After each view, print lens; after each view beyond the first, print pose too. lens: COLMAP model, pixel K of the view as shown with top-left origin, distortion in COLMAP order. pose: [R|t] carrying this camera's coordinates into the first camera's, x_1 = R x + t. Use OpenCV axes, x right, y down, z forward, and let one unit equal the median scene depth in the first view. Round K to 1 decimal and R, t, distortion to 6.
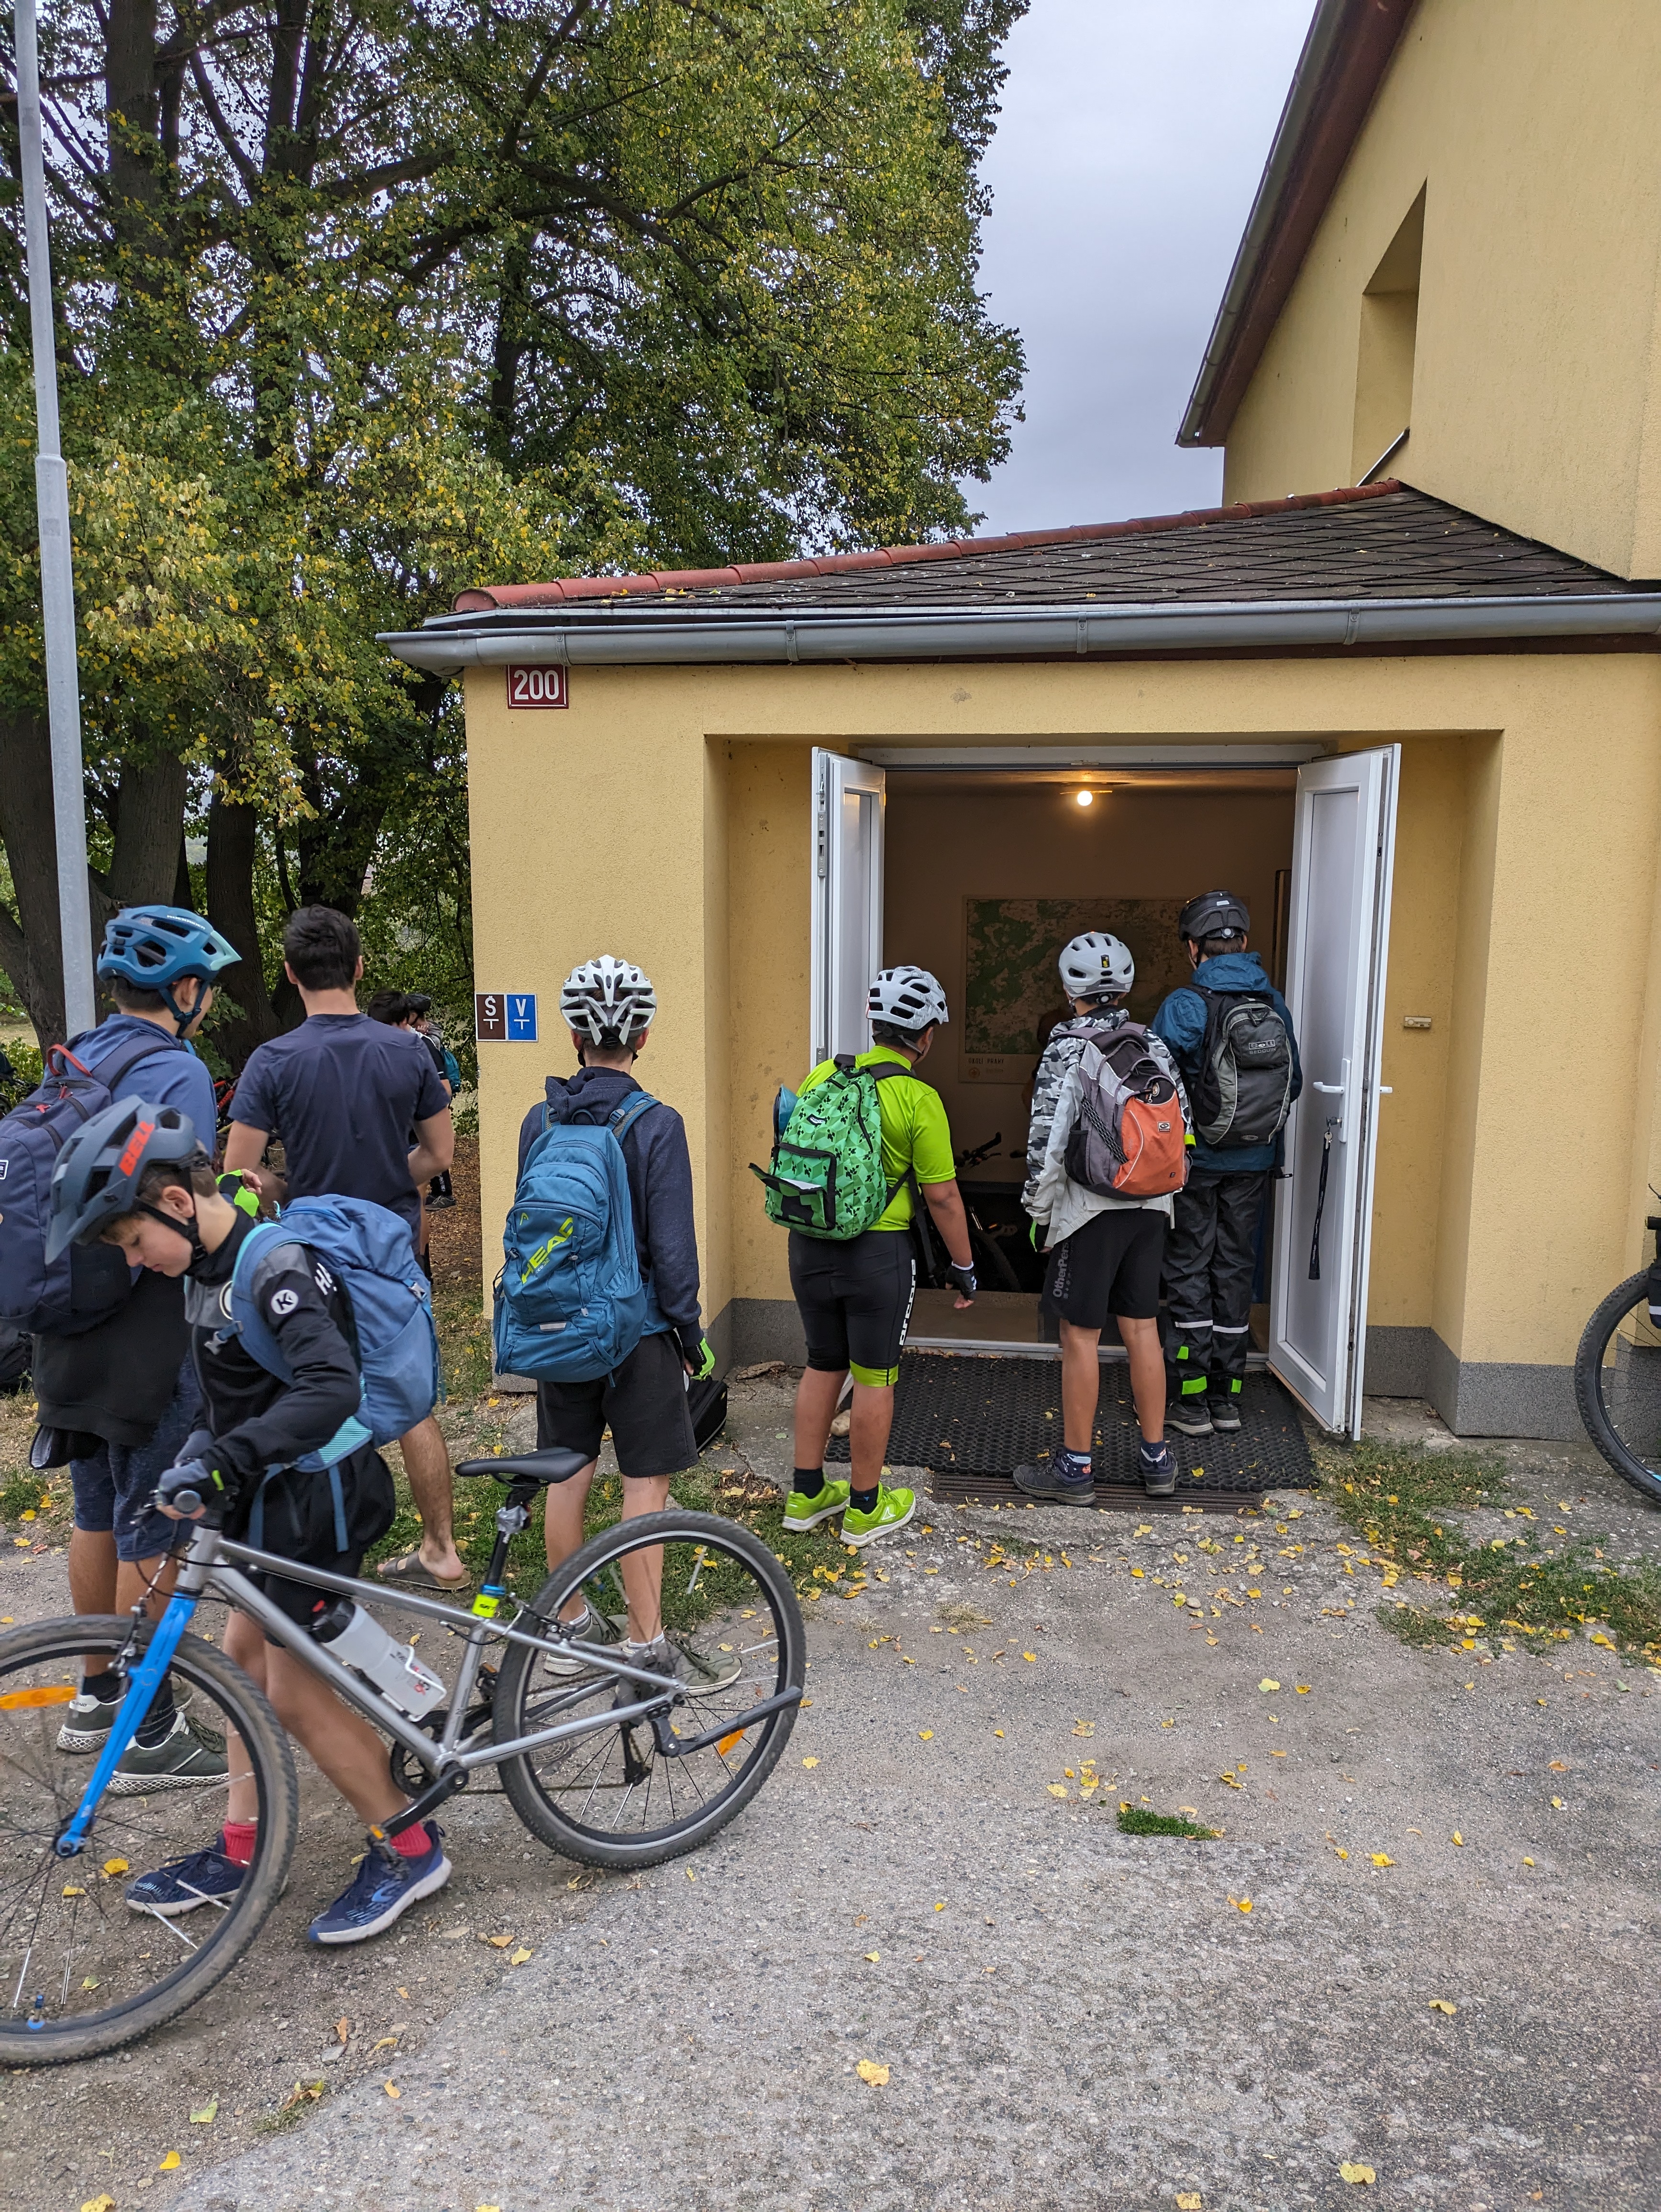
lens RADIAL K [[1634.6, 0, 830.5], [0, 1634.6, 1106.0], [0, 0, 1]] dist [0.026235, -0.016944]
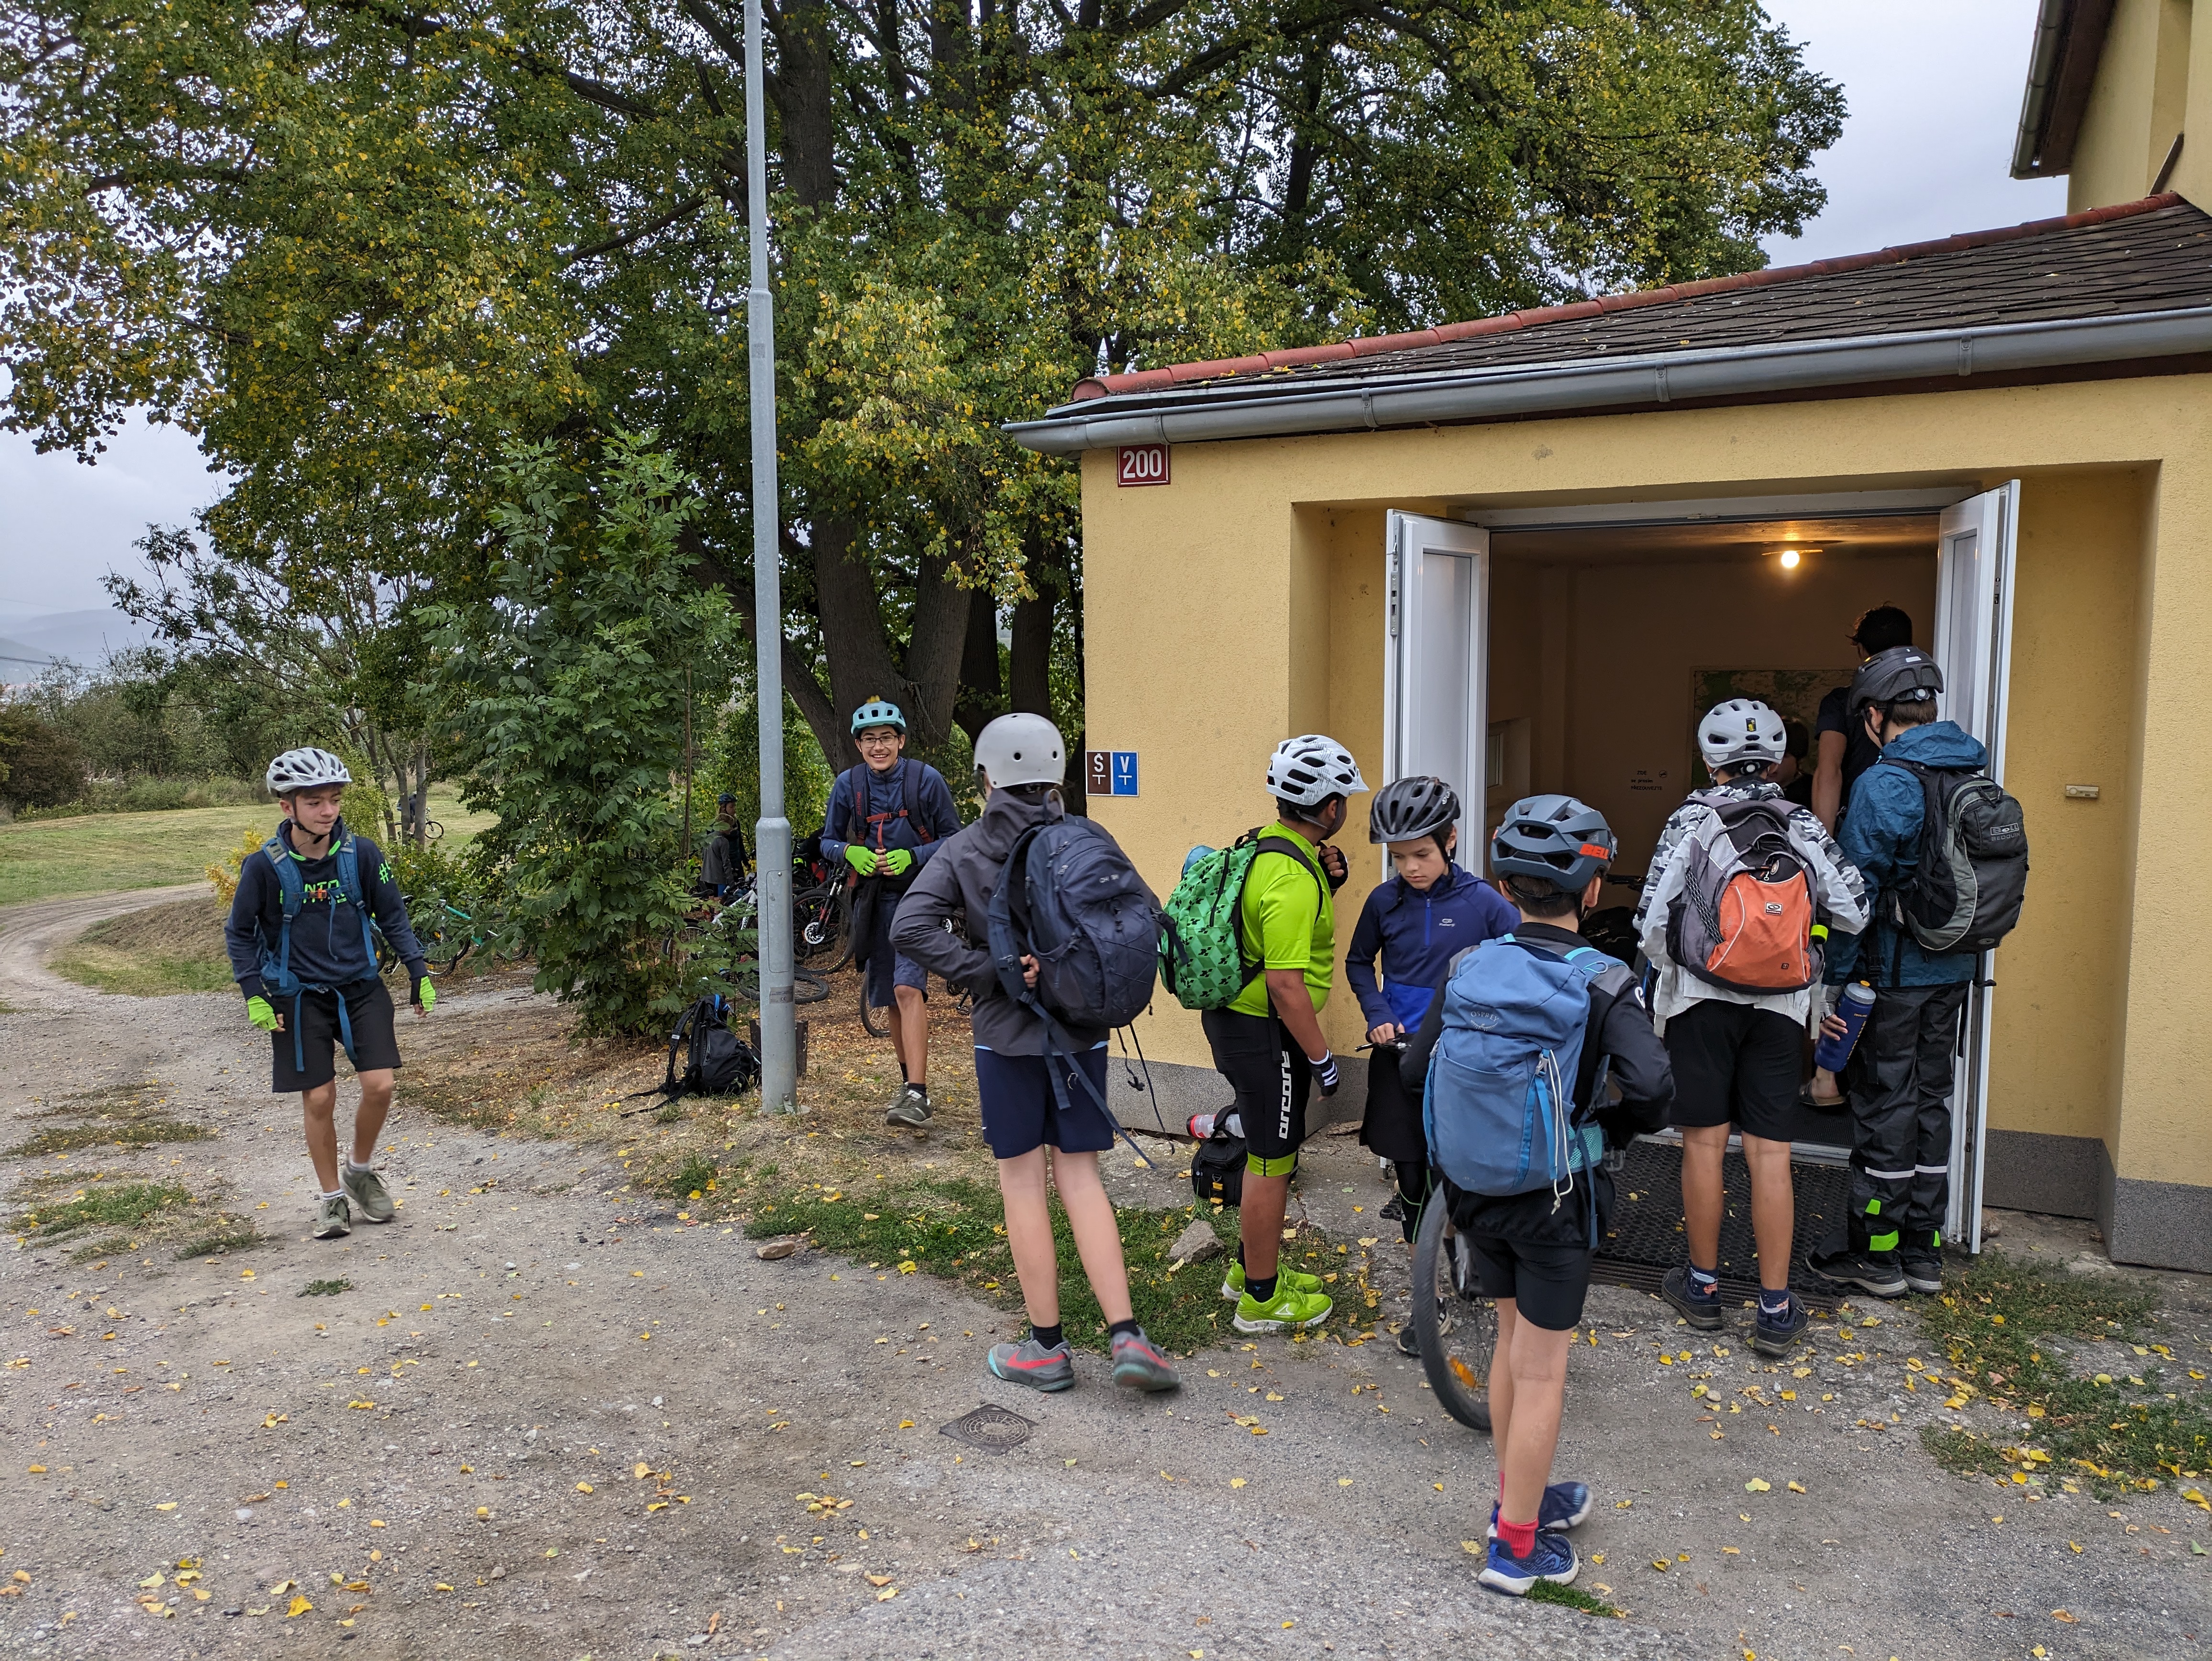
lens RADIAL K [[1634.6, 0, 1132.4], [0, 1634.6, 832.9], [0, 0, 1]] dist [0.026235, -0.016944]
pose [[0.948785, 0.023976, -0.315012, 0.158758], [-0.035635, 0.998874, -0.031304, 0.018370], [0.313907, 0.040926, 0.948571, -0.008568]]
